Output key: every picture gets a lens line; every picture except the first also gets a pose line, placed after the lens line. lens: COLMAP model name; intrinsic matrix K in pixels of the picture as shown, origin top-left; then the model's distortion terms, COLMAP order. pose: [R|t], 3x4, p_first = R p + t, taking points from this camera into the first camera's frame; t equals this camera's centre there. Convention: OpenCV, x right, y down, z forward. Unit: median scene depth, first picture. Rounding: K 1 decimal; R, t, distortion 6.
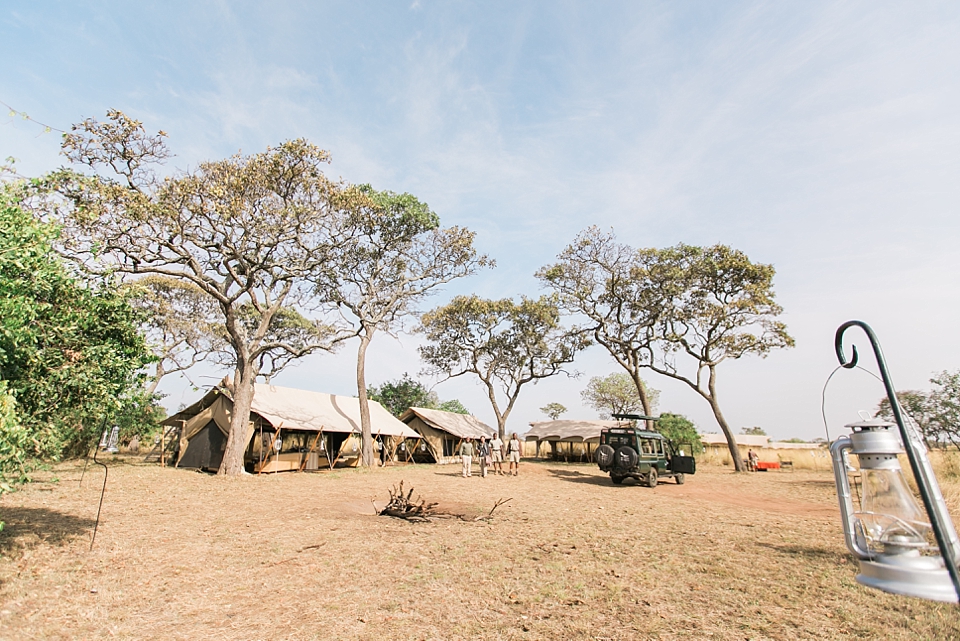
lens RADIAL K [[412.3, 0, 476.0], [0, 412.3, 322.9], [0, 0, 1]] dist [0.000895, 0.000180]
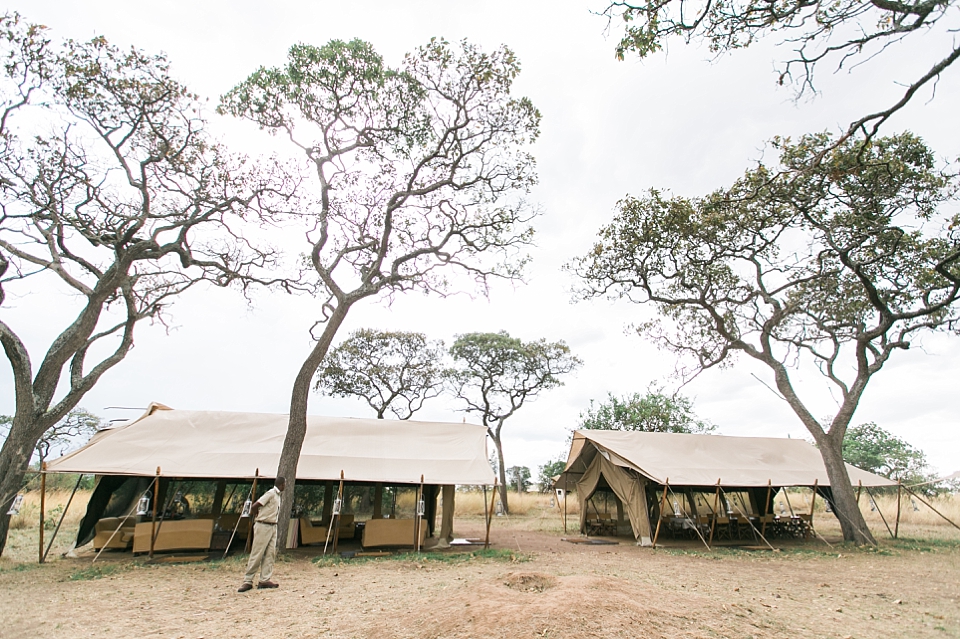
lens RADIAL K [[434.3, 0, 480.0], [0, 434.3, 319.5], [0, 0, 1]] dist [-0.018677, 0.000005]
pose [[0.654146, -0.292755, -0.697415, 0.185391], [0.214551, 0.956004, -0.200063, 0.144646], [0.725300, -0.018761, 0.688177, 0.498804]]
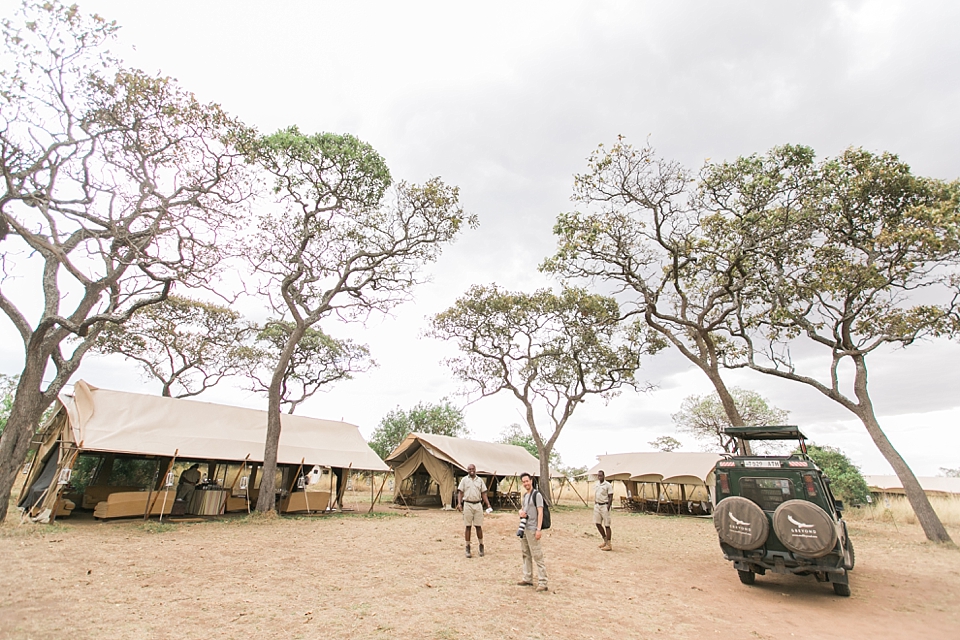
lens RADIAL K [[429.8, 0, 480.0], [0, 429.8, 320.0], [0, 0, 1]] dist [0.001539, -0.000279]
pose [[0.972741, -0.065750, -0.222379, 0.150910], [0.048157, 0.995332, -0.083637, 0.065179], [0.226840, 0.070649, 0.971366, 0.223100]]
